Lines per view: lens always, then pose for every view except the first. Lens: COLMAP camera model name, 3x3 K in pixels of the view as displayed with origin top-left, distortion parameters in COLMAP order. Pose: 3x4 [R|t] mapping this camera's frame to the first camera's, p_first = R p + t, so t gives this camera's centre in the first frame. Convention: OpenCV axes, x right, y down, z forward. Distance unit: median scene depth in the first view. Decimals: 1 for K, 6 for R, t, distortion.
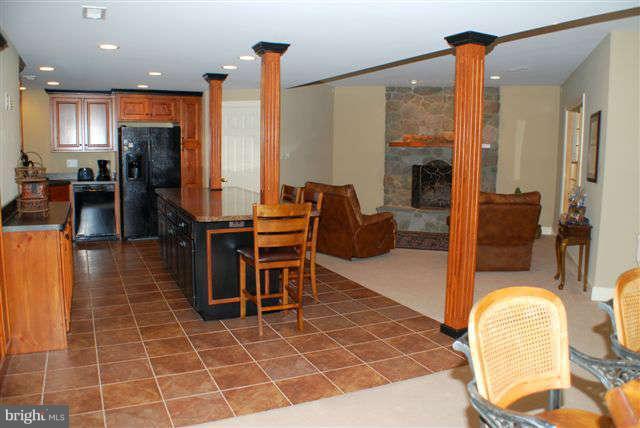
lens RADIAL K [[571.1, 0, 320.0], [0, 571.1, 214.0], [0, 0, 1]] dist [-0.128851, 0.006961]
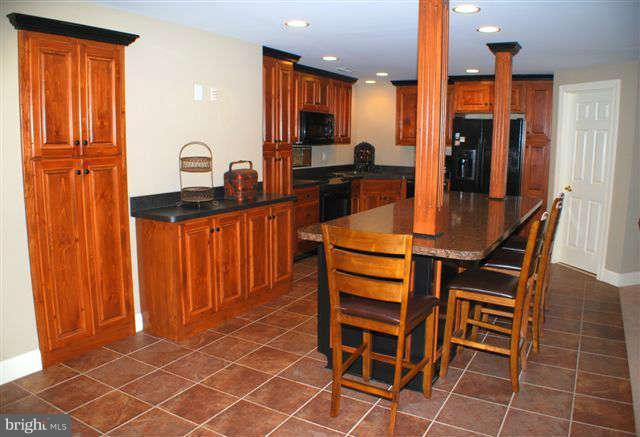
lens RADIAL K [[504.5, 0, 320.0], [0, 504.5, 218.5], [0, 0, 1]] dist [-0.140876, -0.001096]
pose [[0.533810, 0.125572, -0.836229, 0.348024], [-0.102916, 0.991209, 0.083148, -0.067736], [0.839318, 0.041676, 0.542041, 0.643115]]
